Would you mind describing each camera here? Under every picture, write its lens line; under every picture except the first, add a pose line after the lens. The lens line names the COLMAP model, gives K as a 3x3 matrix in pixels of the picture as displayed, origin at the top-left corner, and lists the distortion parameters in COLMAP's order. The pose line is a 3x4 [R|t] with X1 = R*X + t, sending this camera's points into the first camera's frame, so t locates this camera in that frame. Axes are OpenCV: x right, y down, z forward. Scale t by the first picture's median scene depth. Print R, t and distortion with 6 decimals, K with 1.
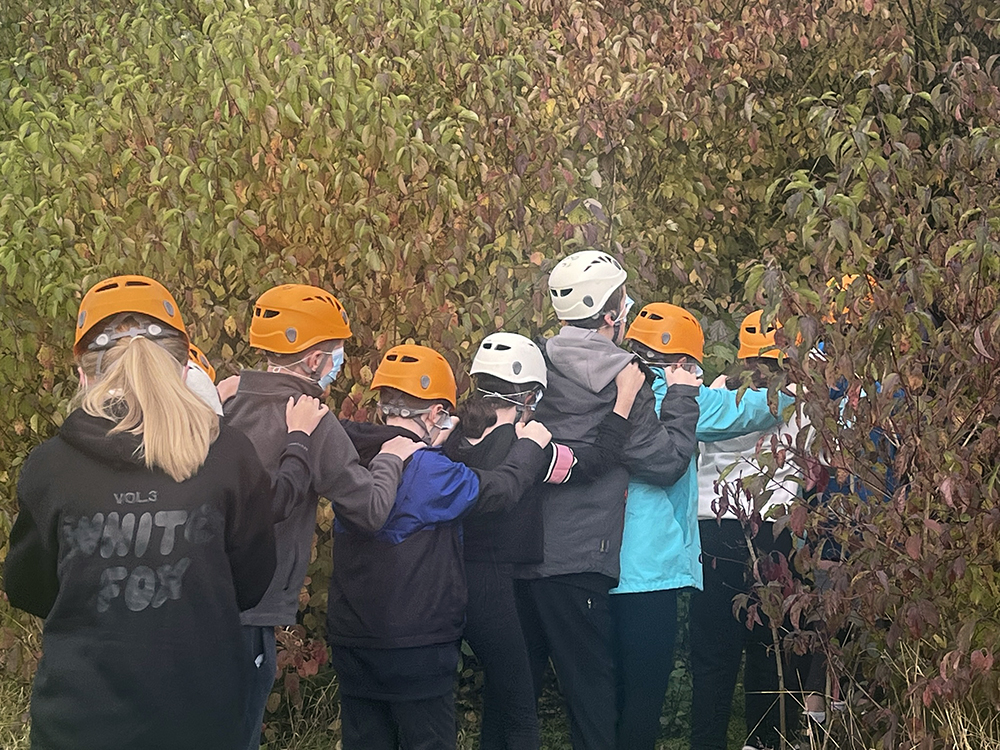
lens RADIAL K [[2034.4, 0, 499.3], [0, 2034.4, 373.8], [0, 0, 1]] dist [0.051587, 0.000000]
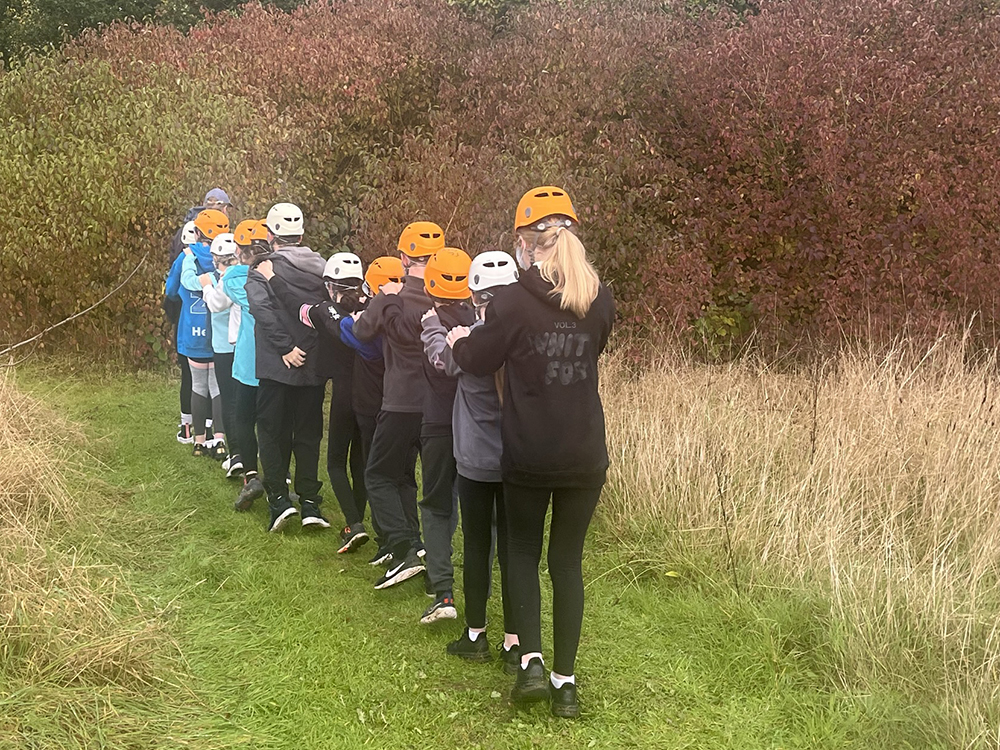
lens RADIAL K [[1136.9, 0, 498.9], [0, 1136.9, 375.5], [0, 0, 1]] dist [-0.010332, 0.000000]
pose [[0.957435, -0.038204, 0.286110, -0.109830], [0.007879, 0.994292, 0.106401, 0.017756], [-0.288542, -0.099618, 0.952271, -0.540061]]
